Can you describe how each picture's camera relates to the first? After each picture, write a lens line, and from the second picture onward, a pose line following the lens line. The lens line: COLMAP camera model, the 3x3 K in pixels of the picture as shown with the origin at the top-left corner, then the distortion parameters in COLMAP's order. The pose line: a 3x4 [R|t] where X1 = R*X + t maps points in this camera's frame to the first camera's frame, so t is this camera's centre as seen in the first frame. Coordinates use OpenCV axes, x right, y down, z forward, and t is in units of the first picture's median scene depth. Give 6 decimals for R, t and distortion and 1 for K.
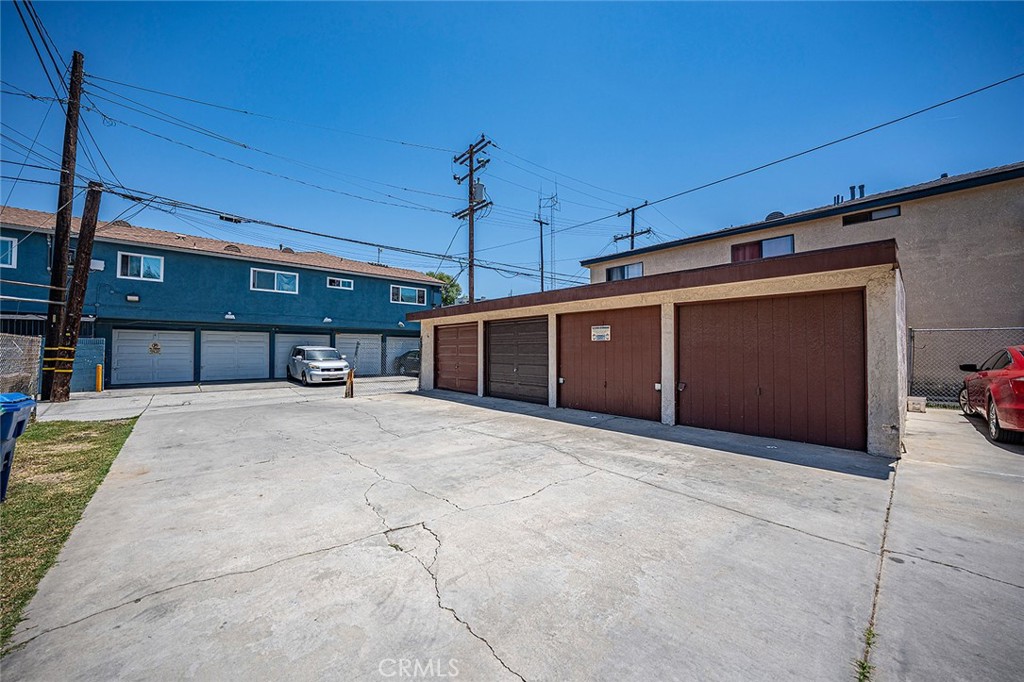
lens RADIAL K [[371.0, 0, 512.3], [0, 371.0, 343.2], [0, 0, 1]] dist [-0.002732, -0.000061]
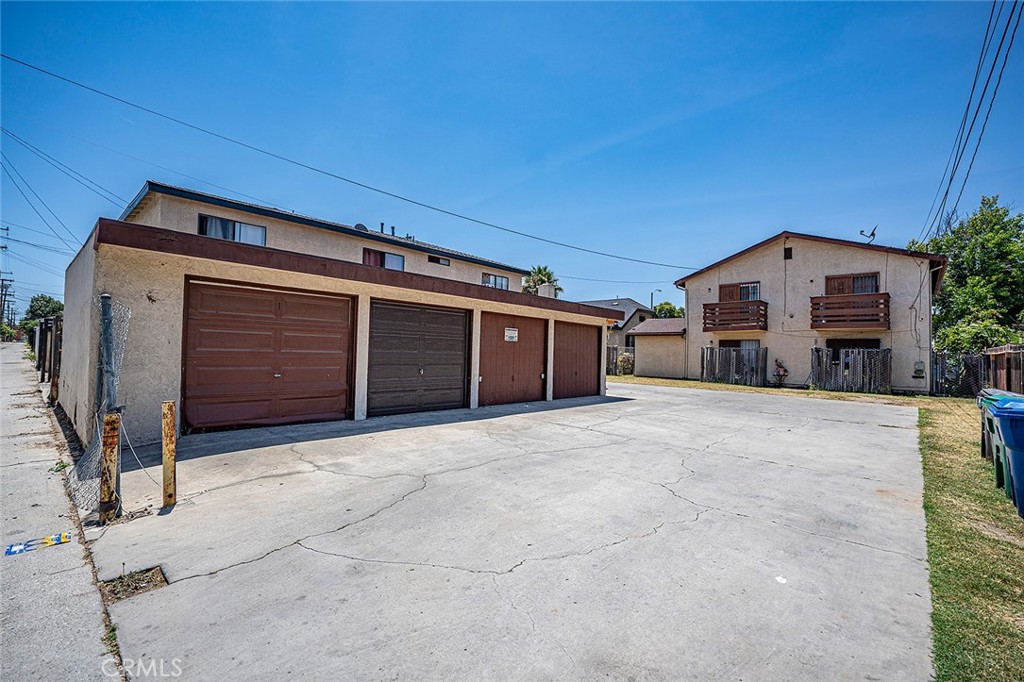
lens RADIAL K [[455.4, 0, 502.9], [0, 455.4, 340.6], [0, 0, 1]] dist [0.001487, -0.000050]
pose [[-0.070545, 0.027500, 0.997129, -1.917754], [-0.043194, 0.998598, -0.030596, 0.059012], [-0.996573, -0.045229, -0.069258, 1.838347]]
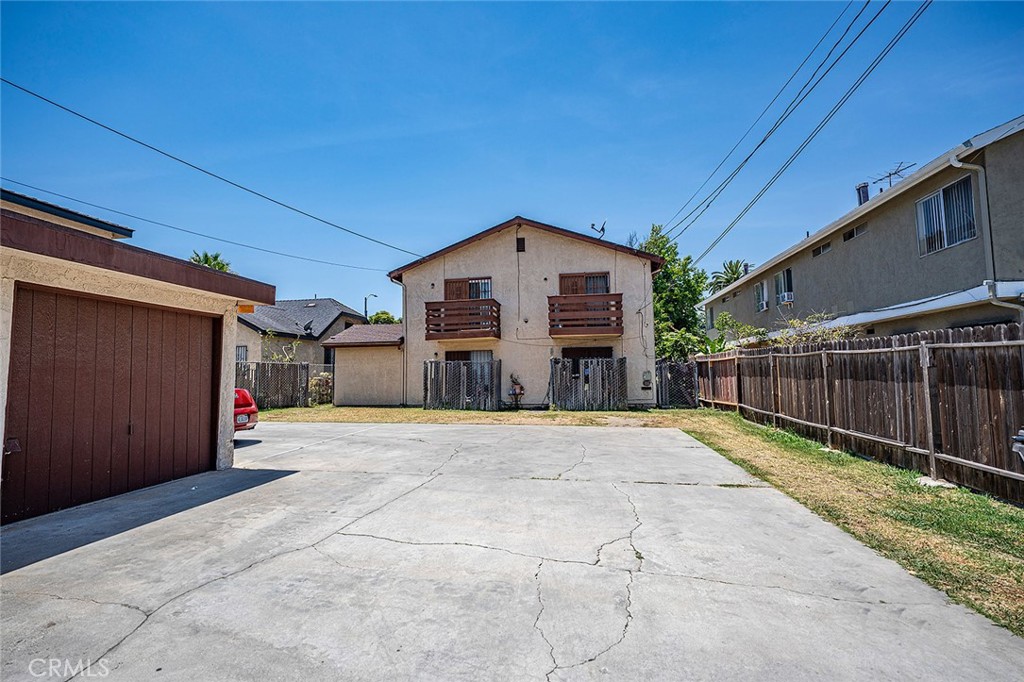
lens RADIAL K [[468.3, 0, 508.1], [0, 468.3, 337.9], [0, 0, 1]] dist [0.002145, 0.000704]
pose [[-0.615124, 0.070499, 0.785272, -0.647140], [-0.000697, 0.995945, -0.089958, 0.037572], [-0.788430, -0.055883, -0.612581, 1.189196]]
